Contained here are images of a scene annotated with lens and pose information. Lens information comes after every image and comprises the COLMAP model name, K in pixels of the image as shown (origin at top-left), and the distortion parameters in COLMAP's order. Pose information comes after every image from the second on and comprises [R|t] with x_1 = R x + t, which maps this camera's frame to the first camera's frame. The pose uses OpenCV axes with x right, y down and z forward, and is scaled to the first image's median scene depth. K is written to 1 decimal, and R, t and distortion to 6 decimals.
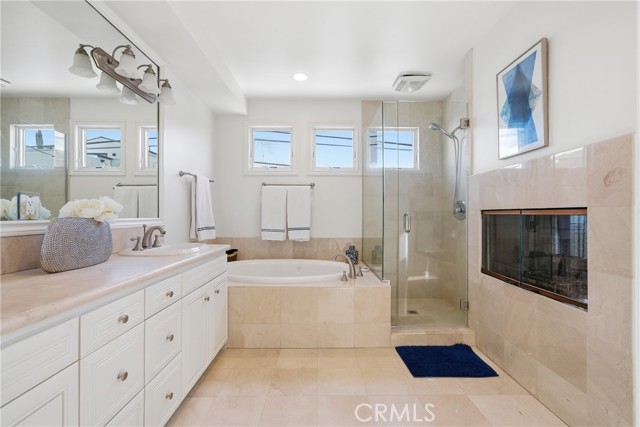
lens RADIAL K [[282.3, 0, 320.1], [0, 282.3, 214.7], [0, 0, 1]] dist [0.000723, 0.001060]
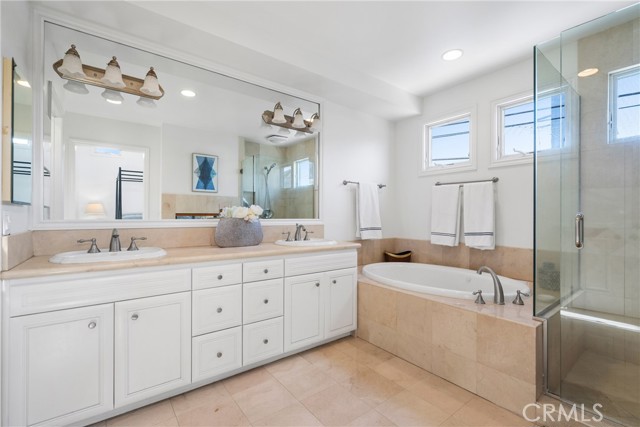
lens RADIAL K [[282.3, 0, 318.8], [0, 282.3, 214.2], [0, 0, 1]] dist [0.000723, 0.001060]
pose [[0.594104, -0.004677, -0.804374, 0.385332], [-0.002471, 0.999968, -0.007640, 0.000089], [0.804384, 0.006526, 0.594074, 0.173740]]
